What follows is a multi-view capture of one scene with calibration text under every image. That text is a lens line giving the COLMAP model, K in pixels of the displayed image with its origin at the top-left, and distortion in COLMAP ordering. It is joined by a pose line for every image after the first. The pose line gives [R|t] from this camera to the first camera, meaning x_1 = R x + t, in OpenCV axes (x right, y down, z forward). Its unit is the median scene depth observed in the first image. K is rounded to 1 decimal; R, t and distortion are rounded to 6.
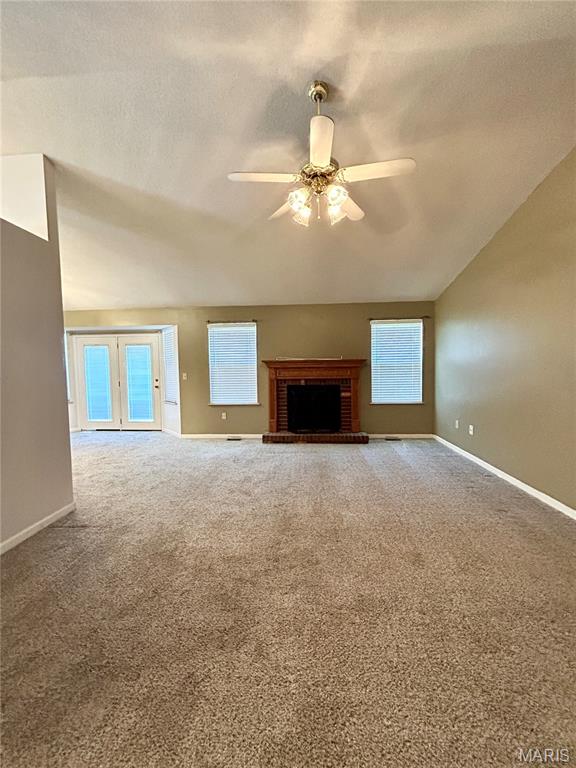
lens RADIAL K [[308.0, 0, 290.7], [0, 308.0, 385.2], [0, 0, 1]] dist [-0.000143, -0.002243]
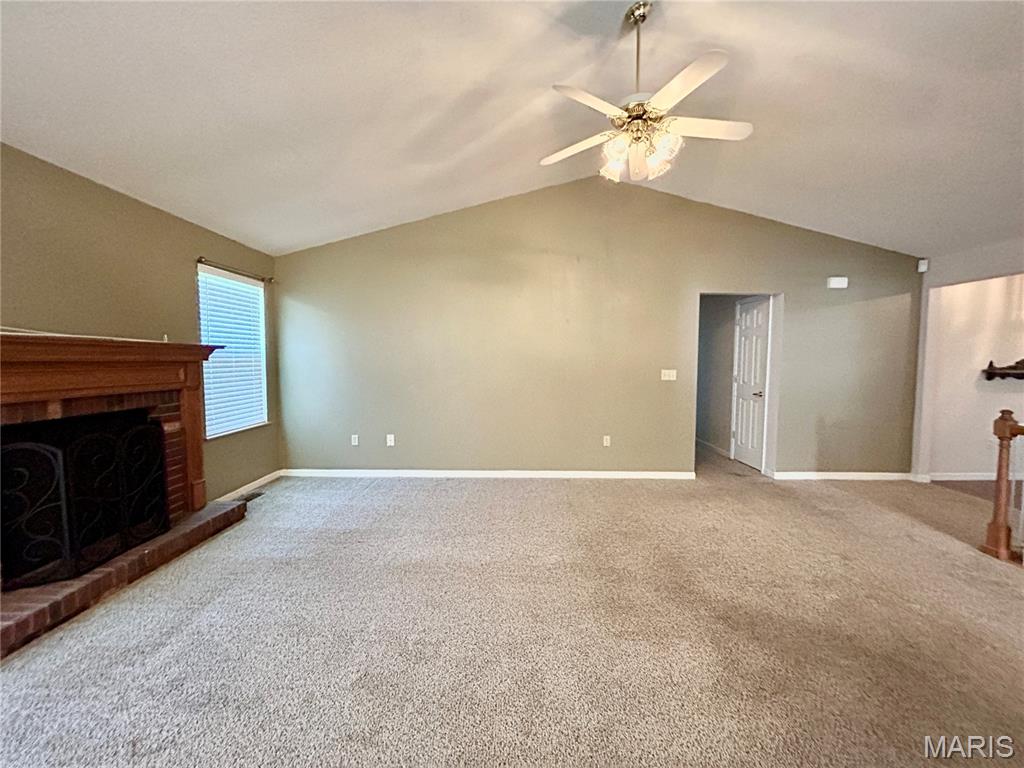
lens RADIAL K [[410.7, 0, 515.5], [0, 410.7, 383.9], [0, 0, 1]] dist [-0.000143, -0.002243]
pose [[-0.050797, -0.047142, 0.997596, -0.395371], [0.057907, 0.997066, 0.050066, -0.029469], [-0.997029, 0.060311, -0.047918, 0.560124]]
